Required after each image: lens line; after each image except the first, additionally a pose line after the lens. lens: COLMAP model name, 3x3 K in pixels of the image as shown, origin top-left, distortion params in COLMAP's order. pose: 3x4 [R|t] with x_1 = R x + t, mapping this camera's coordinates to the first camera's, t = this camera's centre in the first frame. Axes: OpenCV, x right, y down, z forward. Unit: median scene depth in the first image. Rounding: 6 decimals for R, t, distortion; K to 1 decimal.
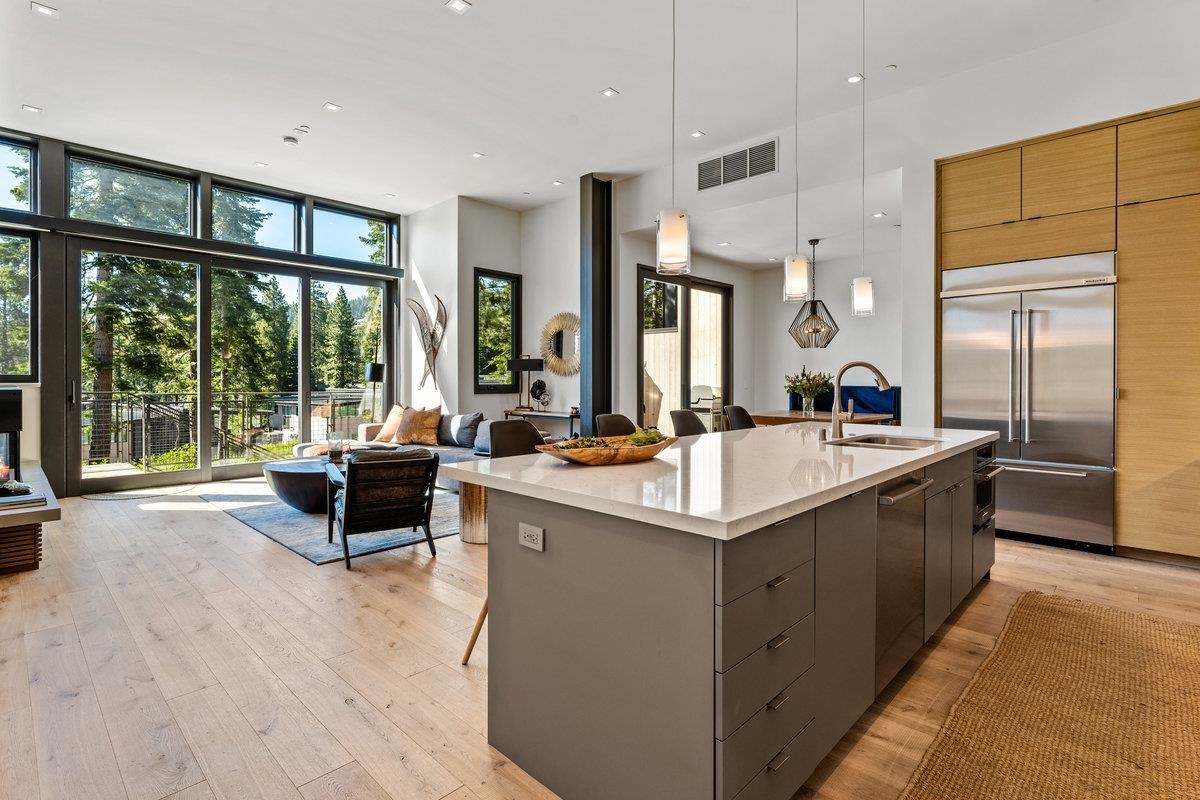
lens RADIAL K [[569.9, 0, 598.4], [0, 569.9, 387.6], [0, 0, 1]] dist [-0.004707, 0.000084]
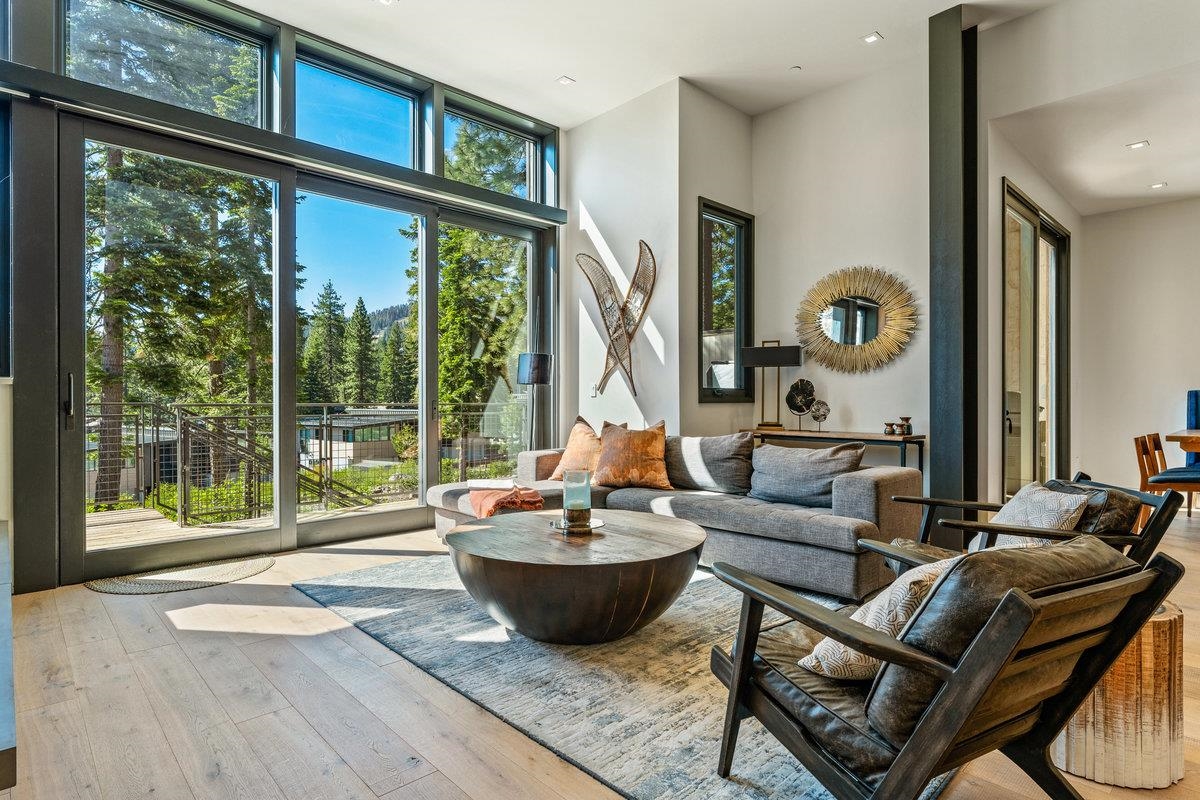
lens RADIAL K [[625.4, 0, 602.6], [0, 625.4, 404.7], [0, 0, 1]] dist [-0.001359, -0.001240]
pose [[0.998864, -0.003065, -0.047560, -0.264836], [0.002816, 0.999982, -0.005288, 0.015099], [0.047576, 0.005148, 0.998854, 0.291799]]
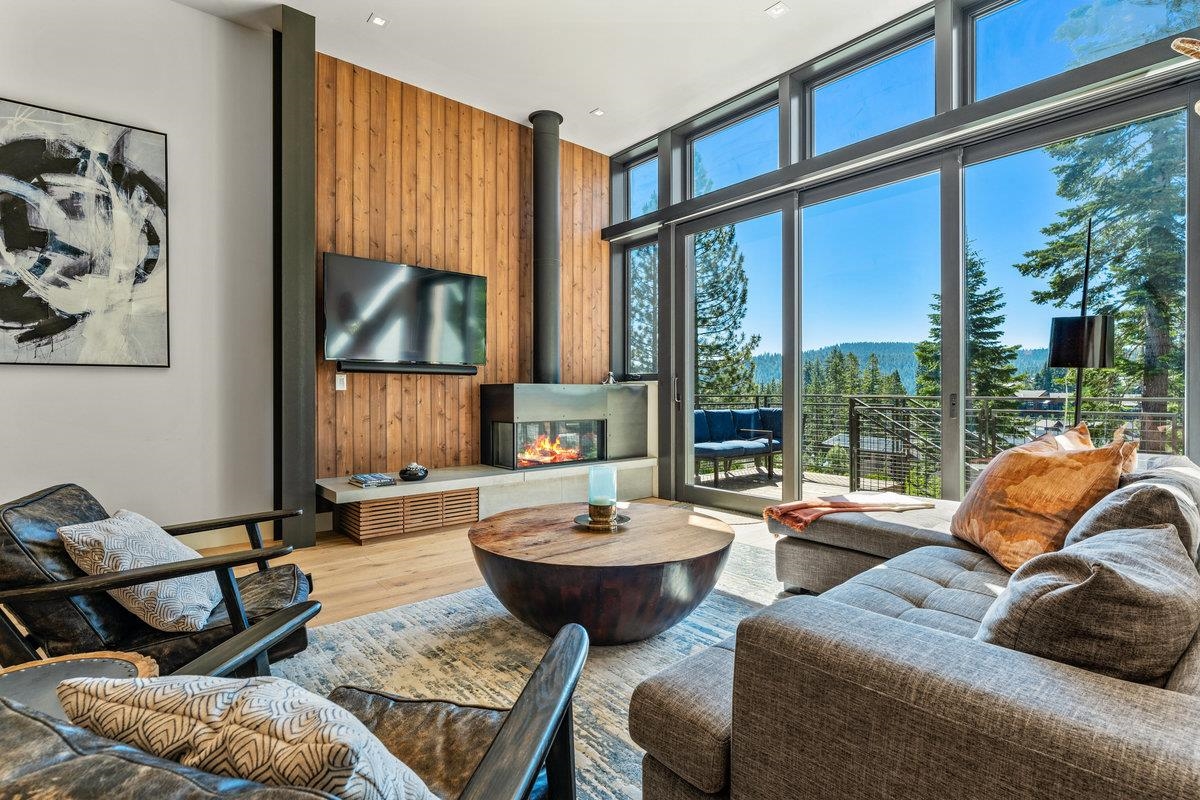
lens RADIAL K [[569.9, 0, 601.3], [0, 569.9, 396.1], [0, 0, 1]] dist [-0.004707, 0.000084]
pose [[-0.103056, 0.005821, -0.994659, 0.009440], [-0.008465, 0.999942, 0.006729, 0.009614], [0.994640, 0.009113, -0.103001, 0.662787]]
